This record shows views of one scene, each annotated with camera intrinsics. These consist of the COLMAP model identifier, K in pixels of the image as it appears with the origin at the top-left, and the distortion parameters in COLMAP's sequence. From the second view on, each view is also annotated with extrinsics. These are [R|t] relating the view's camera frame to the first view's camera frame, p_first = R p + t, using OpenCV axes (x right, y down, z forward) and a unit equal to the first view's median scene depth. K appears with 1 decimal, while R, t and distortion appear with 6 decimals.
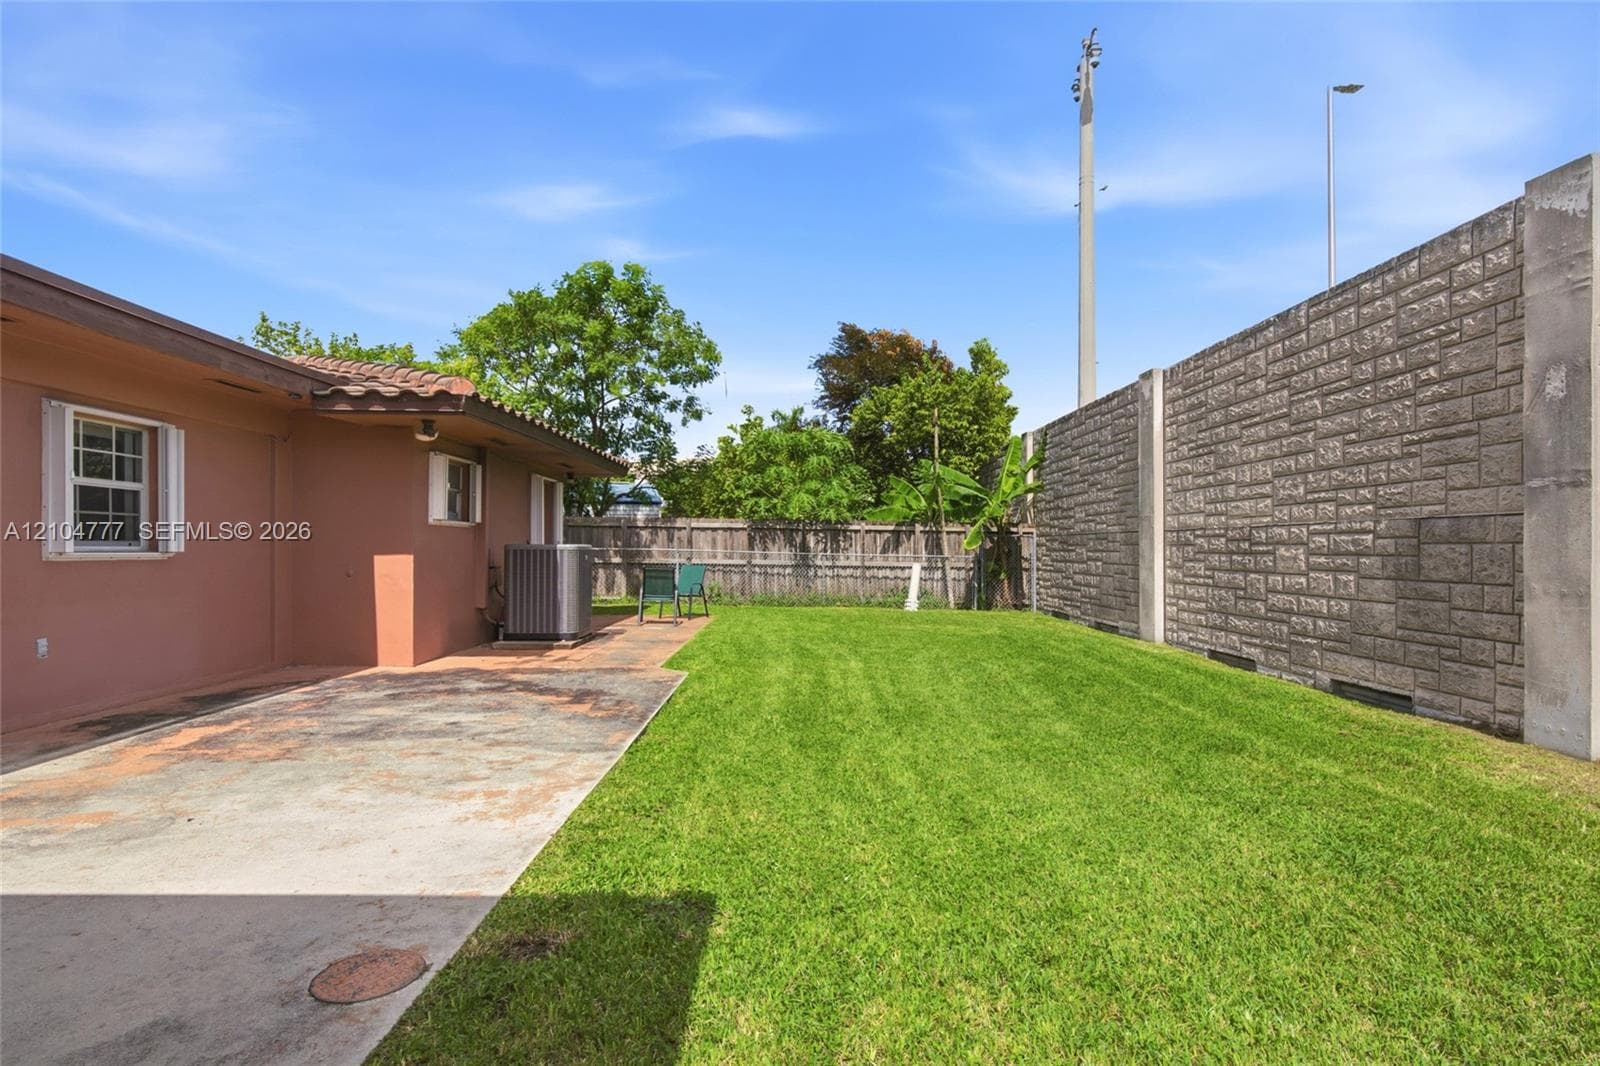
lens RADIAL K [[791.2, 0, 800.0], [0, 791.2, 533.0], [0, 0, 1]] dist [0.002308, 0.000318]
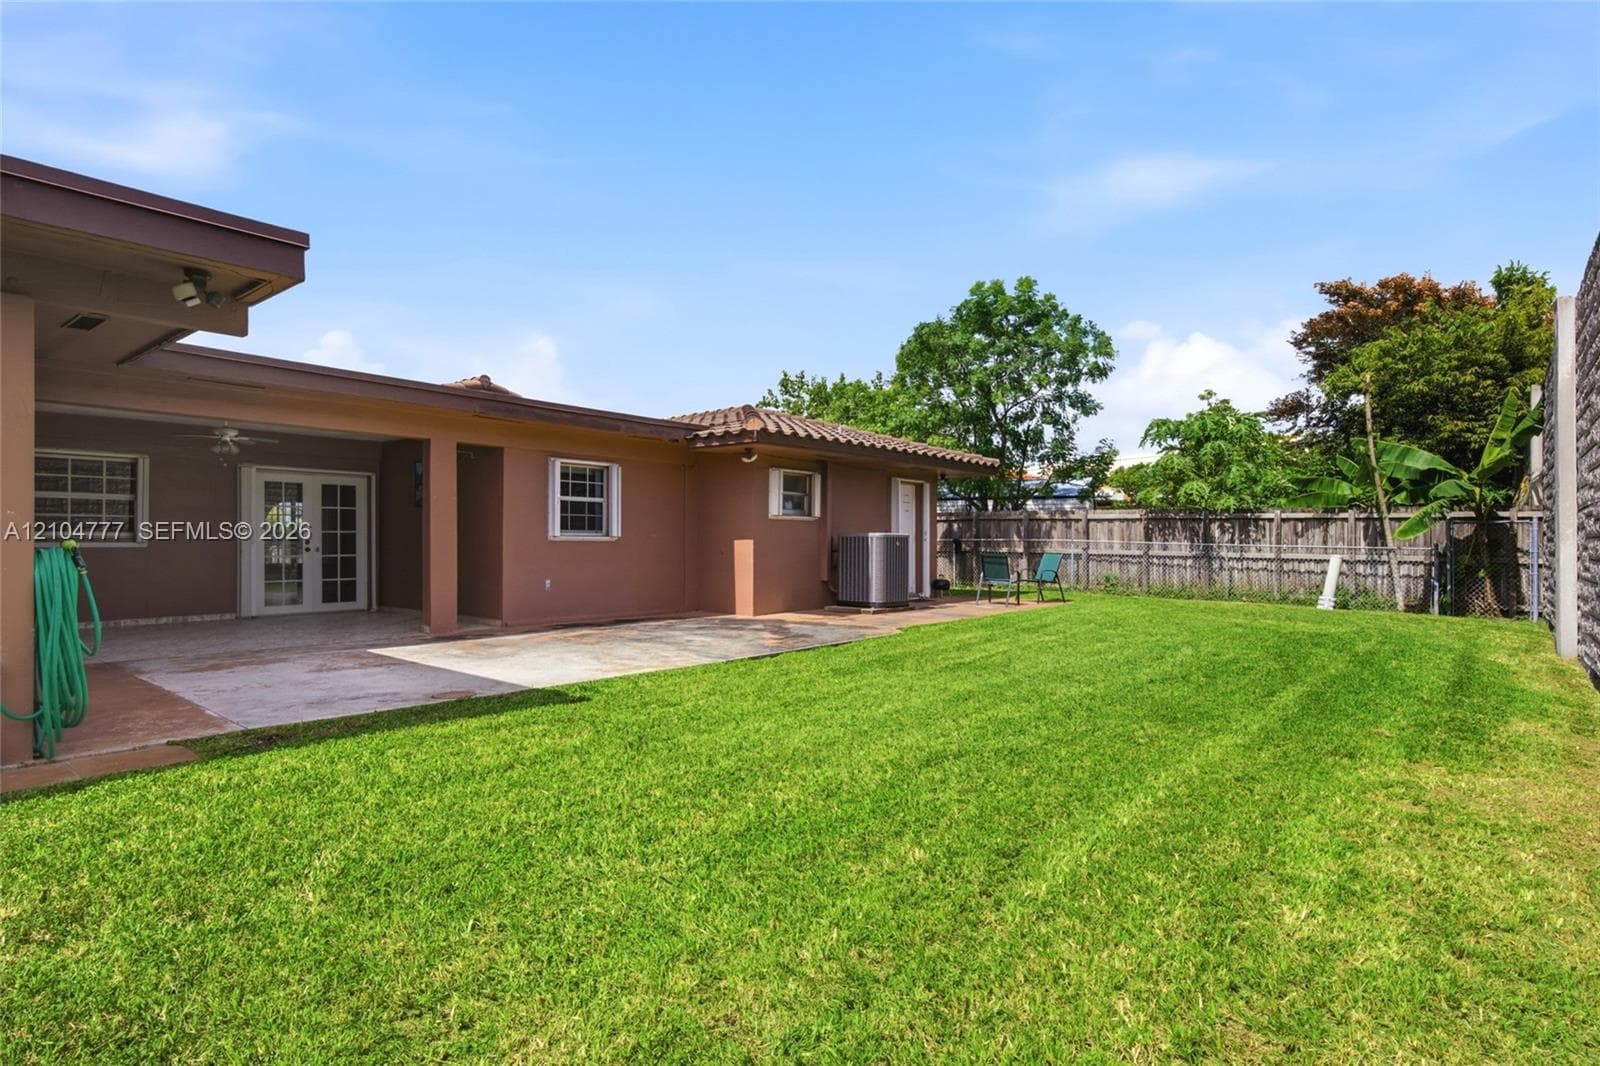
lens RADIAL K [[763.9, 0, 796.7], [0, 763.9, 549.4], [0, 0, 1]] dist [0.000201, 0.000204]
pose [[0.780241, 0.007551, -0.625434, 0.197693], [0.009693, 0.999661, 0.024163, 0.005105], [0.625404, -0.024915, 0.779903, -0.024070]]
